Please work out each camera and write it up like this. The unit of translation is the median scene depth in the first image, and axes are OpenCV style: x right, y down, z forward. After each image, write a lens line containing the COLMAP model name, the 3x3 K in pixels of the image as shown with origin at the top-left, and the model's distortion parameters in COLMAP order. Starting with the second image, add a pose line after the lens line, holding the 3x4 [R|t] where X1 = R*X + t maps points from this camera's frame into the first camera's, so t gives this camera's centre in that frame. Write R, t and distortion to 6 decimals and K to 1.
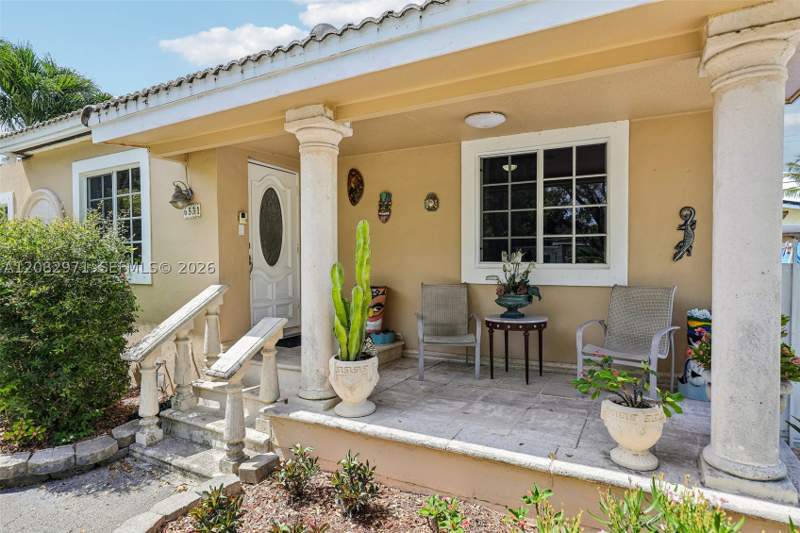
lens RADIAL K [[439.5, 0, 400.0], [0, 439.5, 266.5], [0, 0, 1]] dist [0.001251, -0.000133]
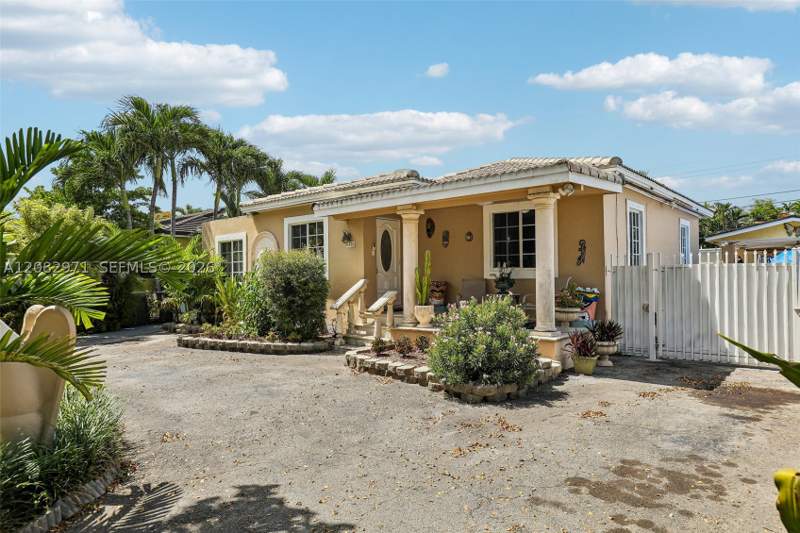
lens RADIAL K [[502.5, 0, 400.0], [0, 502.5, 266.5], [0, 0, 1]] dist [-0.001315, -0.000026]
pose [[0.978283, -0.009440, -0.207058, 0.252787], [0.003480, 0.999570, -0.029128, 0.049967], [0.207243, 0.027775, 0.977895, -1.307846]]
